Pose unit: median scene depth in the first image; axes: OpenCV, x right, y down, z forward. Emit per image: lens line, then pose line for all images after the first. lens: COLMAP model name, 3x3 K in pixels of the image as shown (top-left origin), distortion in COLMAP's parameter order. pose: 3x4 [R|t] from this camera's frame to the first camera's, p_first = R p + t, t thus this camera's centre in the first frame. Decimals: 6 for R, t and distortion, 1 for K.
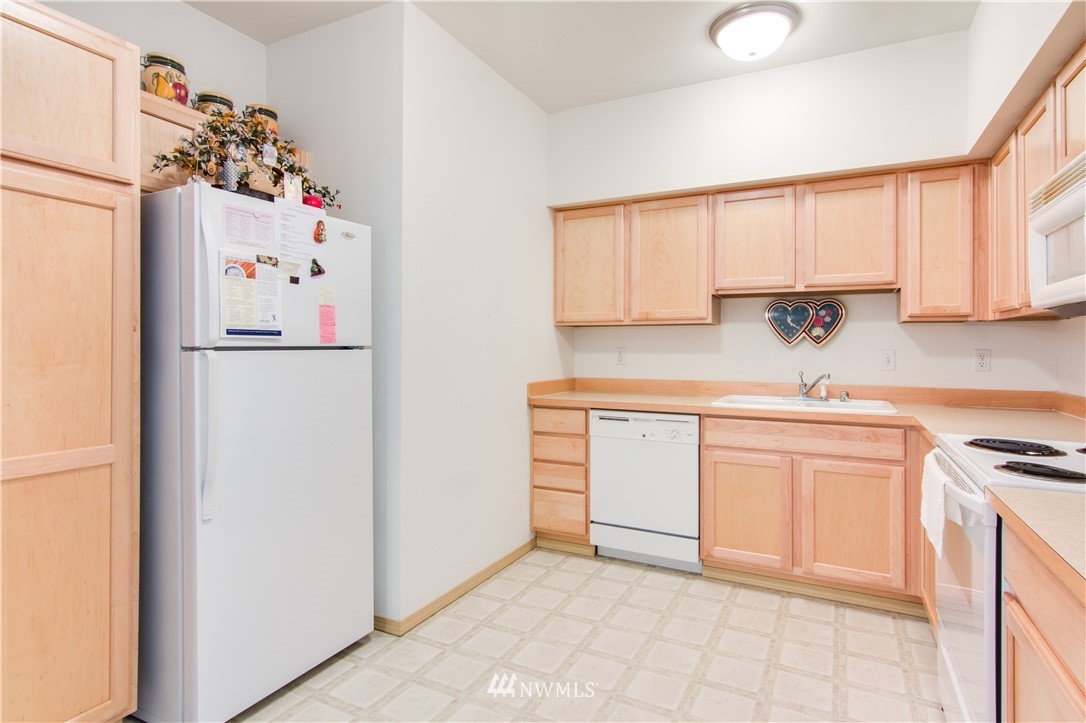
lens RADIAL K [[550.8, 0, 548.5], [0, 550.8, 365.5], [0, 0, 1]] dist [0.002200, 0.003206]
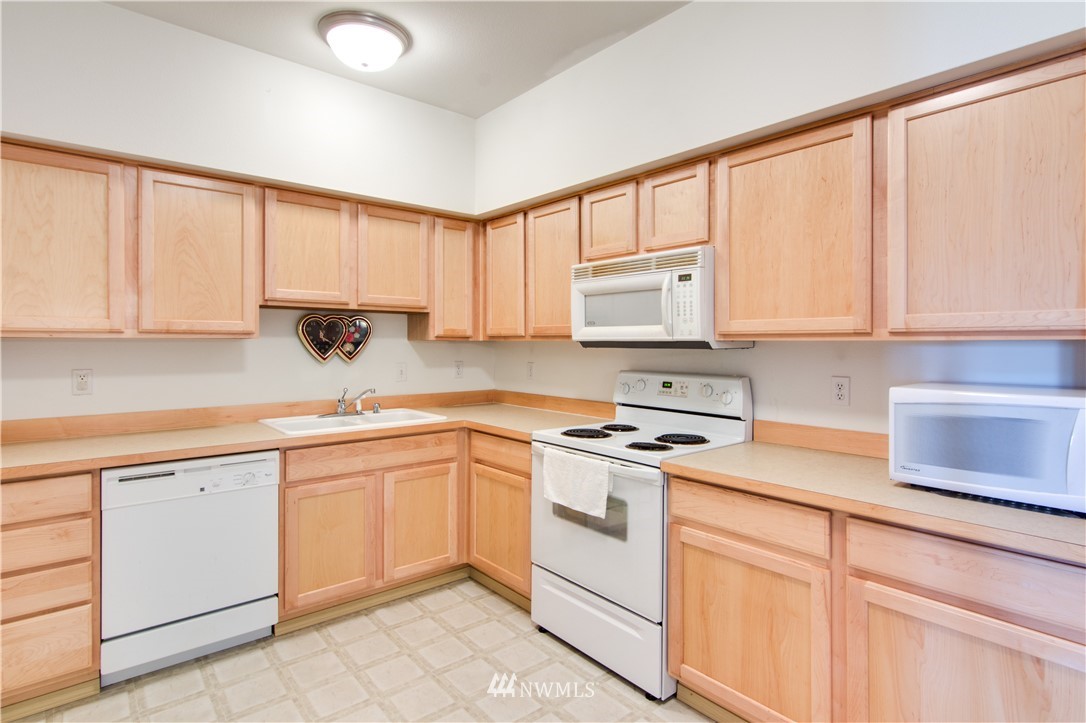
lens RADIAL K [[550.8, 0, 548.5], [0, 550.8, 365.5], [0, 0, 1]] dist [0.002200, 0.003206]
pose [[0.408126, -0.036930, 0.912178, -0.316315], [0.033035, 0.999125, 0.025669, -0.045156], [-0.912328, 0.019657, 0.408989, 0.263618]]
